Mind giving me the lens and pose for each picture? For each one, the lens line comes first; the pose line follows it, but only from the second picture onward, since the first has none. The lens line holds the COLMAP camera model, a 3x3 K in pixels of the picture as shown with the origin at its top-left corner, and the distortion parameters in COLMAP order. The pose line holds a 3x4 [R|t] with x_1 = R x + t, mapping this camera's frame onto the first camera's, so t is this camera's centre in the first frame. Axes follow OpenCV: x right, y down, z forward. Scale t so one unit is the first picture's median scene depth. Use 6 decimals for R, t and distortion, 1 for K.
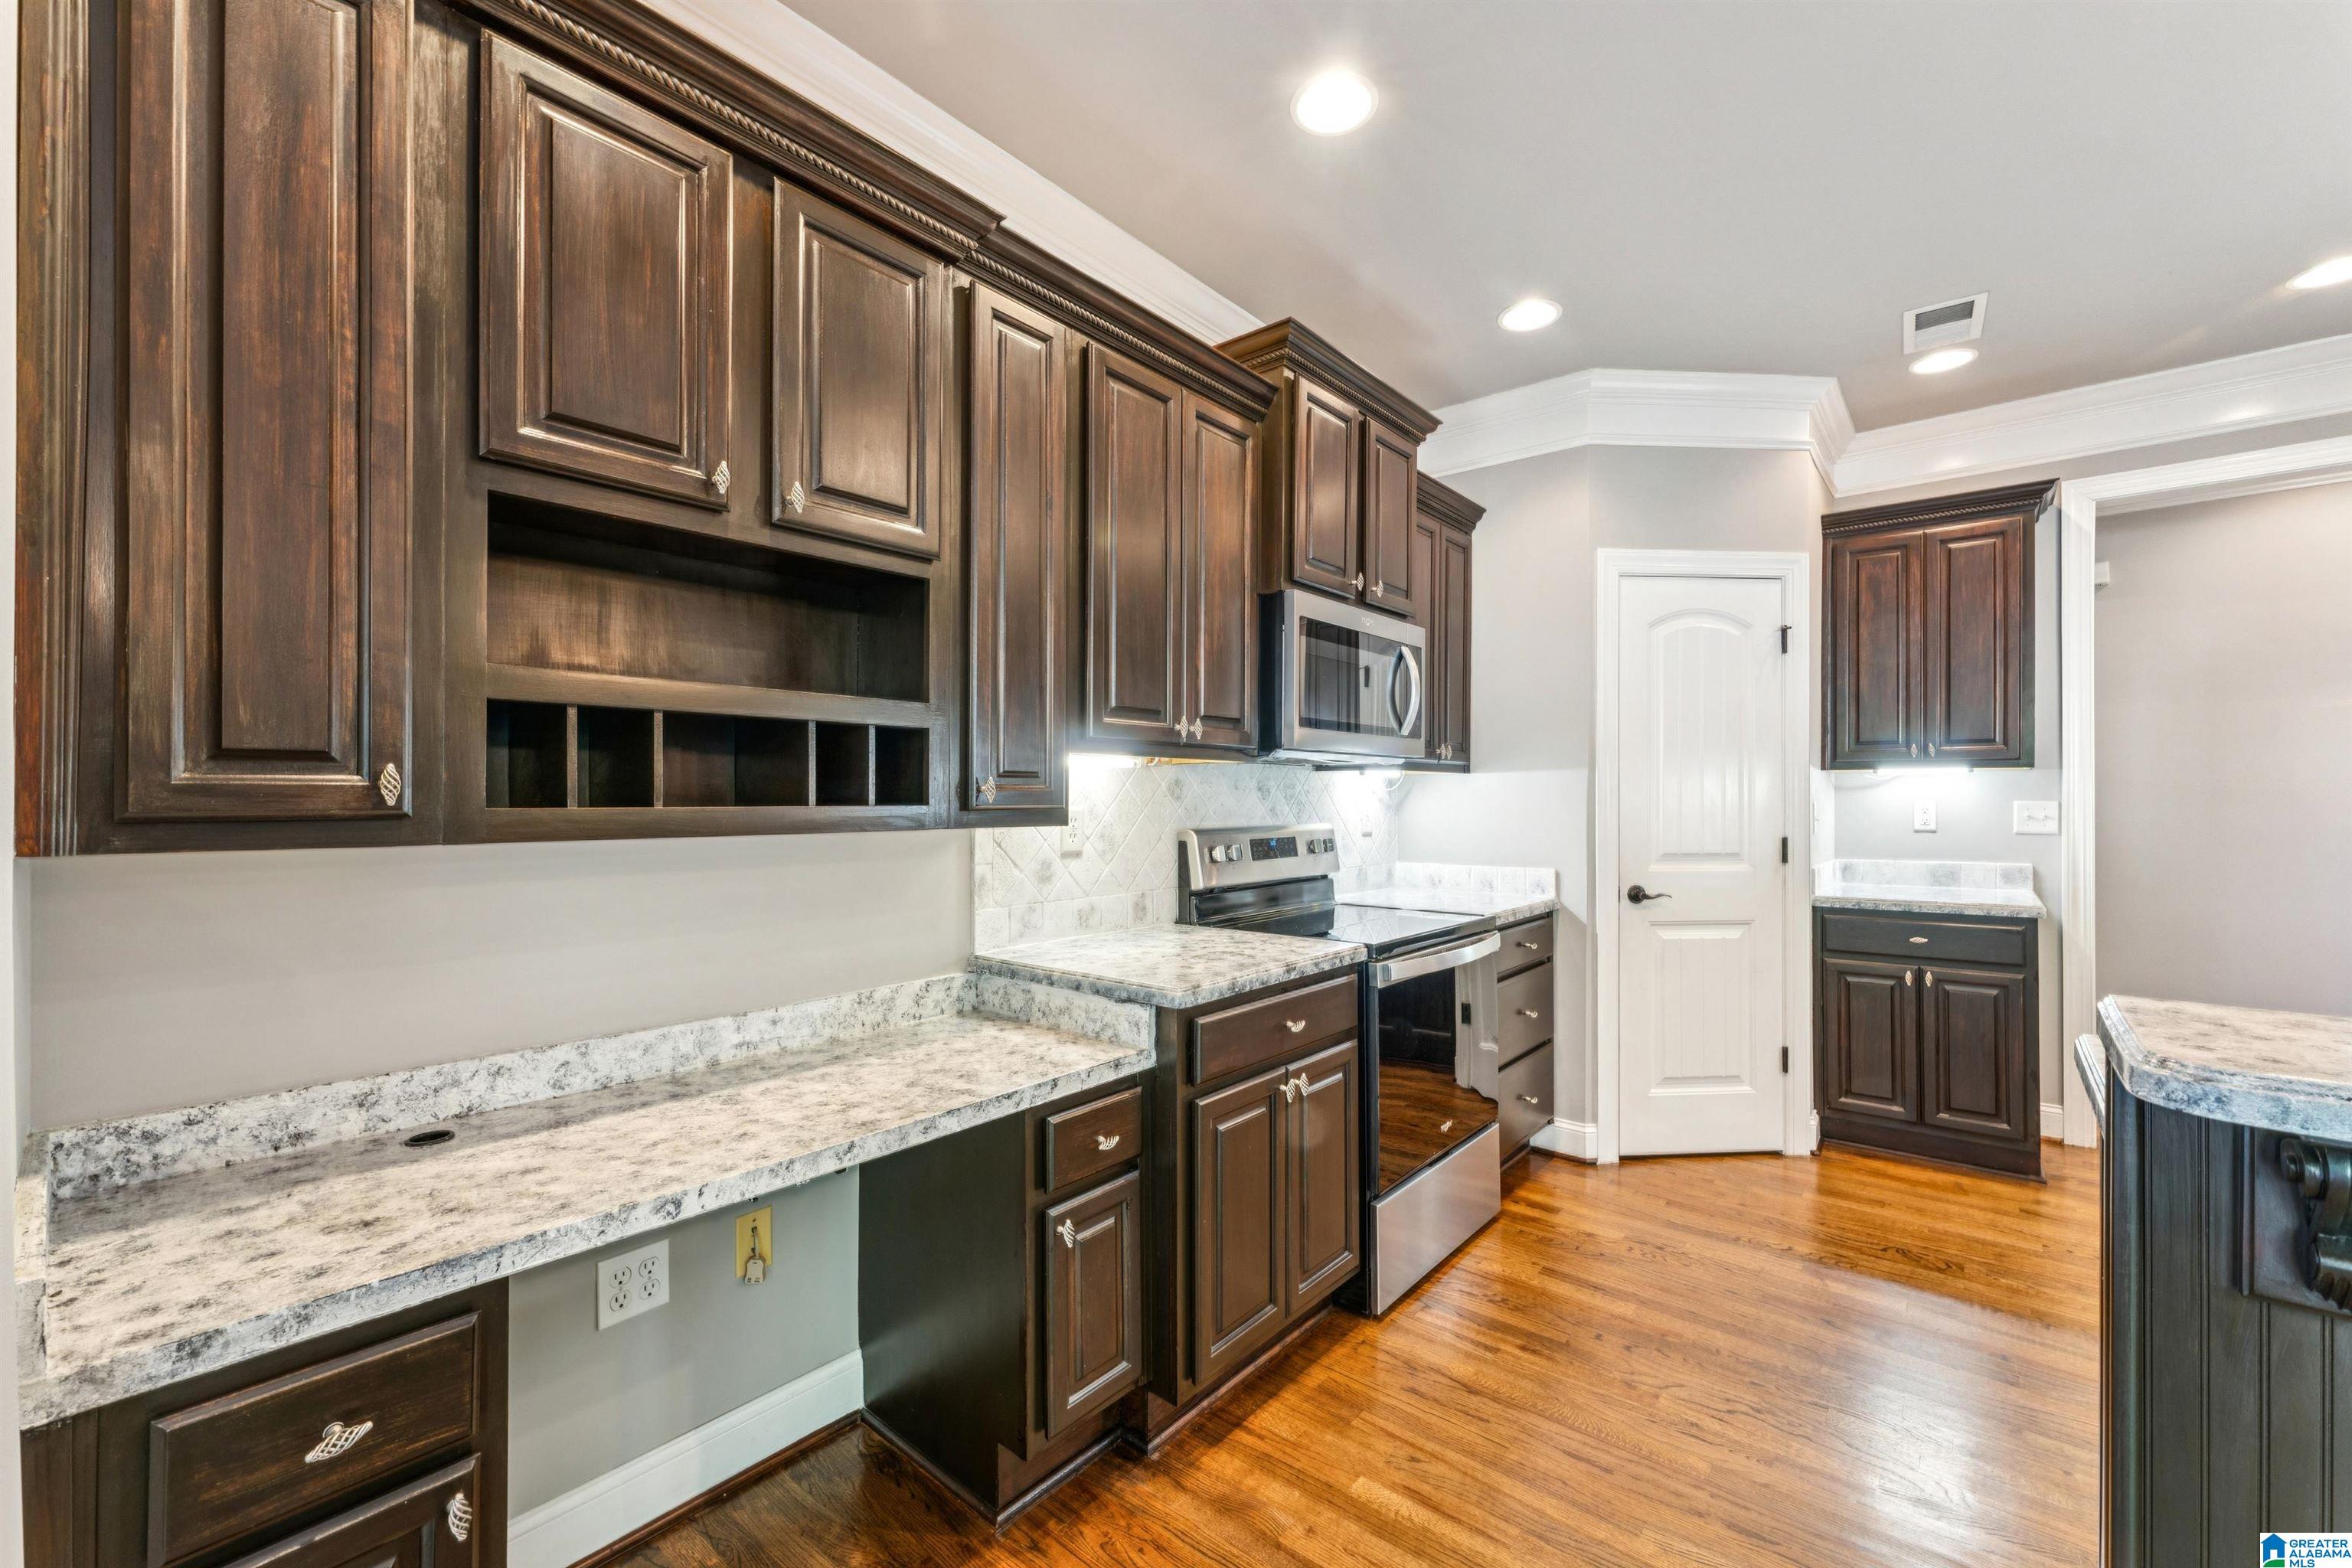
lens RADIAL K [[942.5, 0, 1176.0], [0, 942.5, 798.0], [0, 0, 1]] dist [0.002296, -0.000587]
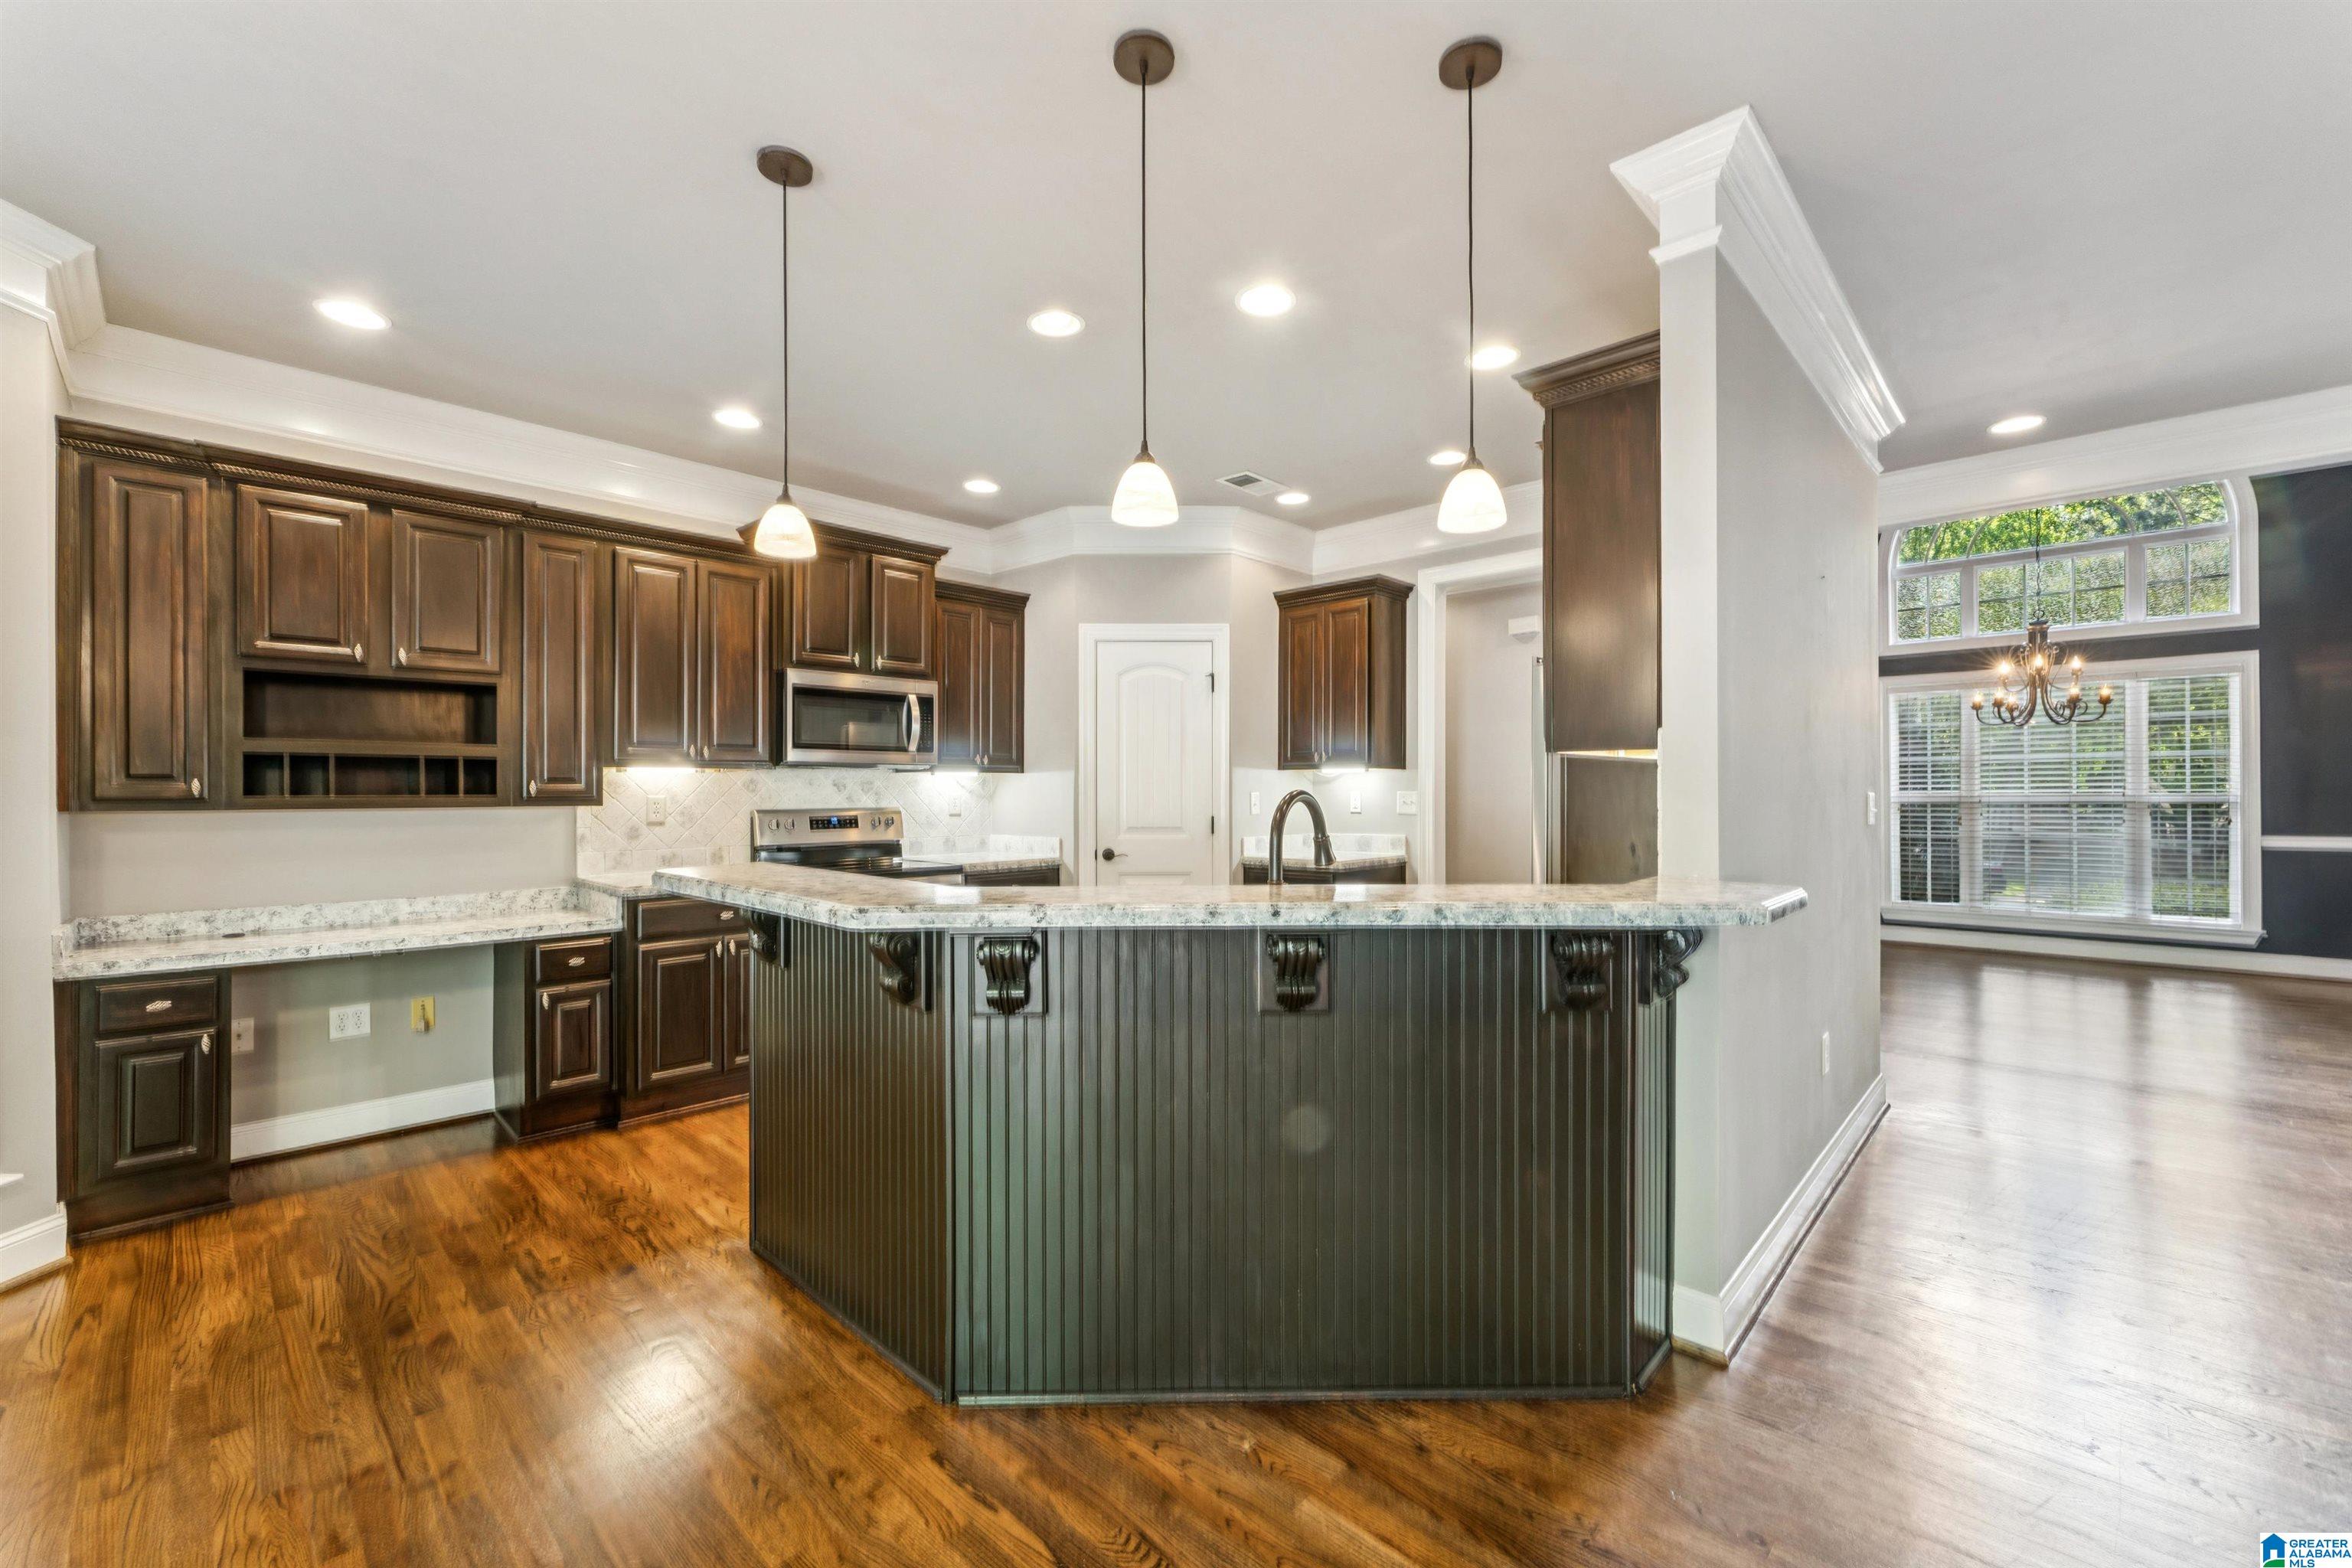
lens RADIAL K [[942.5, 0, 1168.9], [0, 942.5, 791.6], [0, 0, 1]] dist [0.002296, -0.000587]
pose [[0.998092, -0.001248, -0.061730, 1.059399], [0.001412, 0.999996, 0.002624, -0.002441], [0.061726, -0.002707, 0.998089, -0.759904]]
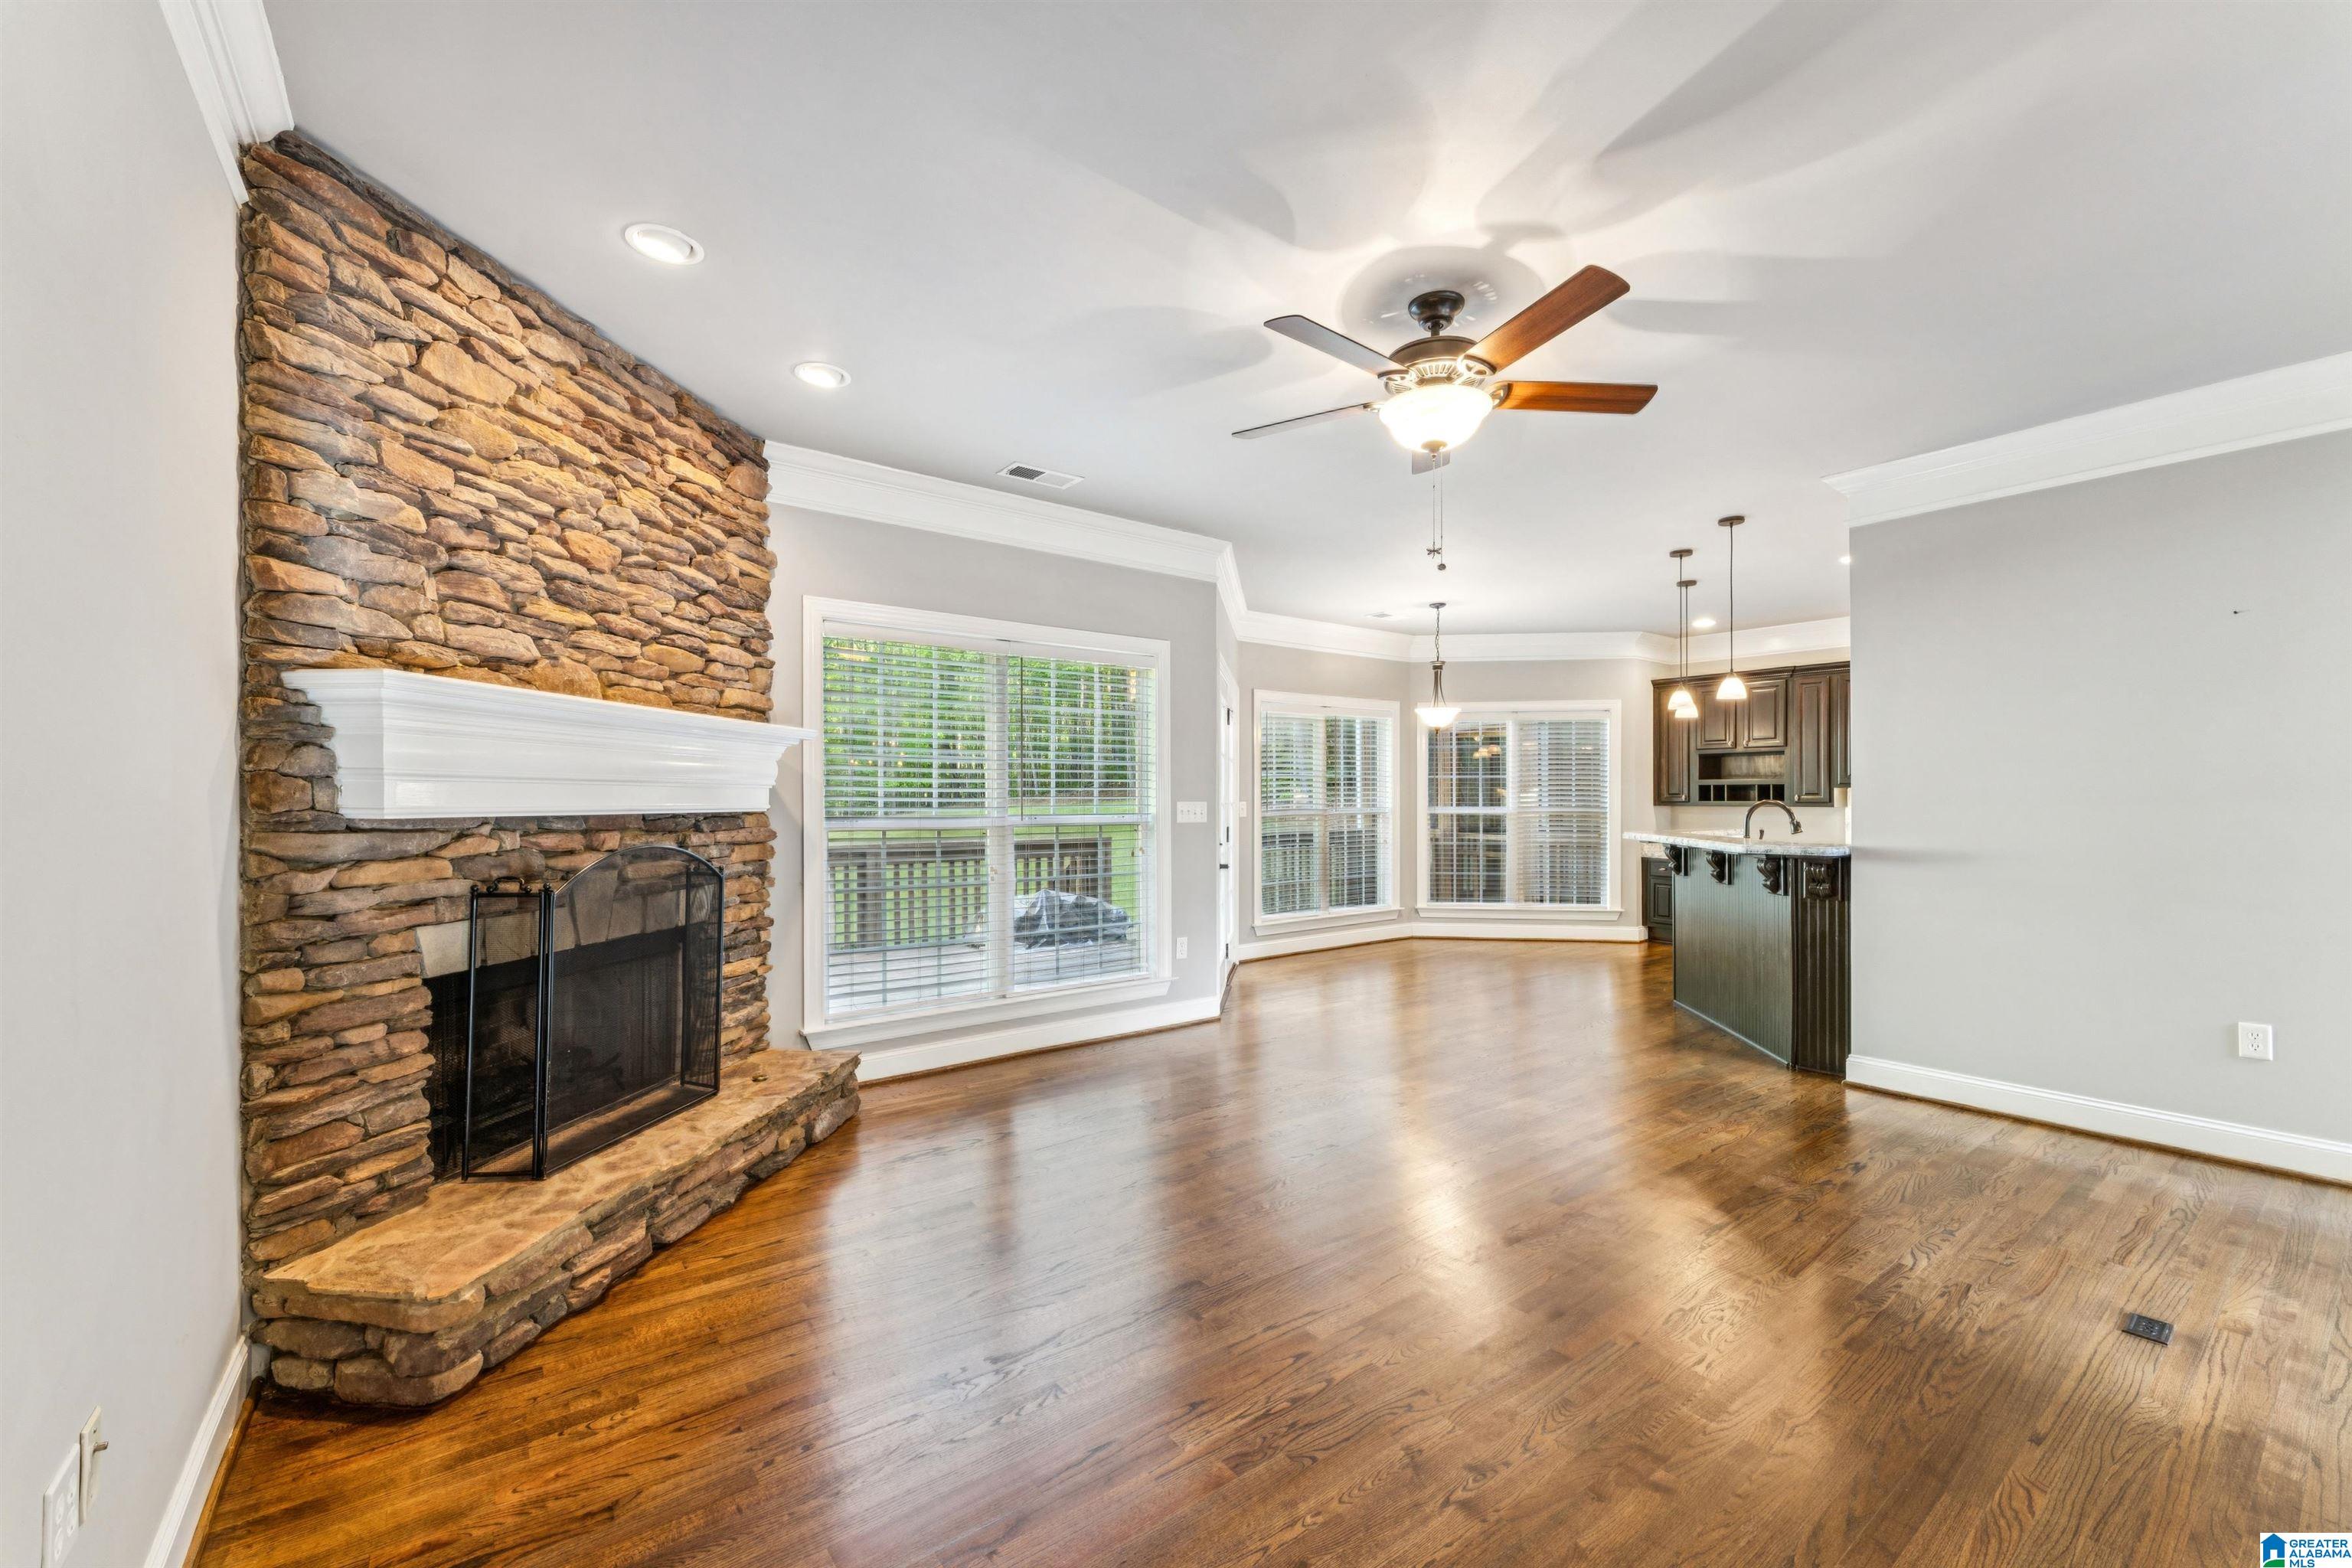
lens RADIAL K [[942.5, 0, 1175.1], [0, 942.5, 800.1], [0, 0, 1]] dist [0.002296, -0.000587]
pose [[-0.216640, 0.000964, -0.976251, 3.816177], [-0.001358, 0.999998, 0.001289, -0.001557], [0.976251, 0.001605, -0.216639, -0.684346]]
